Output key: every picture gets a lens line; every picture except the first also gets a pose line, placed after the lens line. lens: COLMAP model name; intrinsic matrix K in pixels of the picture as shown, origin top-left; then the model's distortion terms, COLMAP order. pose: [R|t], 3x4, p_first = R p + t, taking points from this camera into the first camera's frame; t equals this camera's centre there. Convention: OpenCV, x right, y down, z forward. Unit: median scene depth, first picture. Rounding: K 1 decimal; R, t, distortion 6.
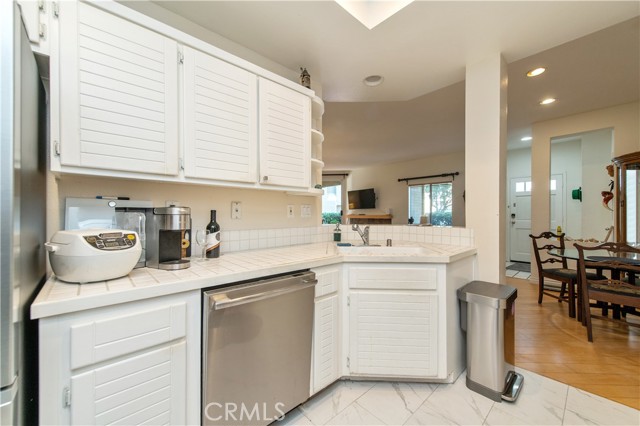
lens RADIAL K [[249.3, 0, 324.1], [0, 249.3, 213.5], [0, 0, 1]] dist [0.011825, -0.000738]
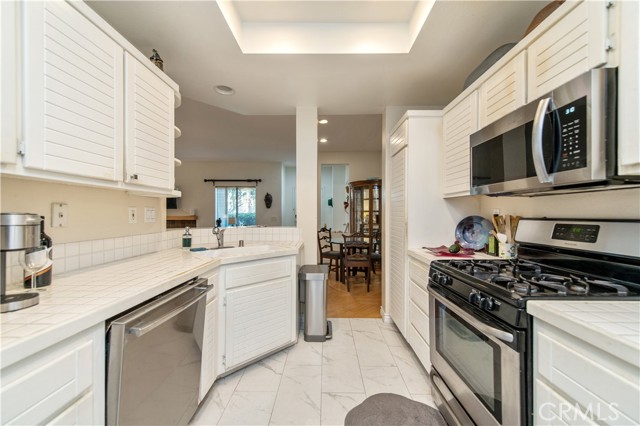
lens RADIAL K [[249.3, 0, 317.8], [0, 249.3, 212.8], [0, 0, 1]] dist [0.011825, -0.000738]
pose [[0.694087, 0.003904, 0.719881, -0.360090], [-0.003271, 0.999992, -0.002270, -0.020481], [-0.719884, -0.000779, 0.694094, -0.012803]]
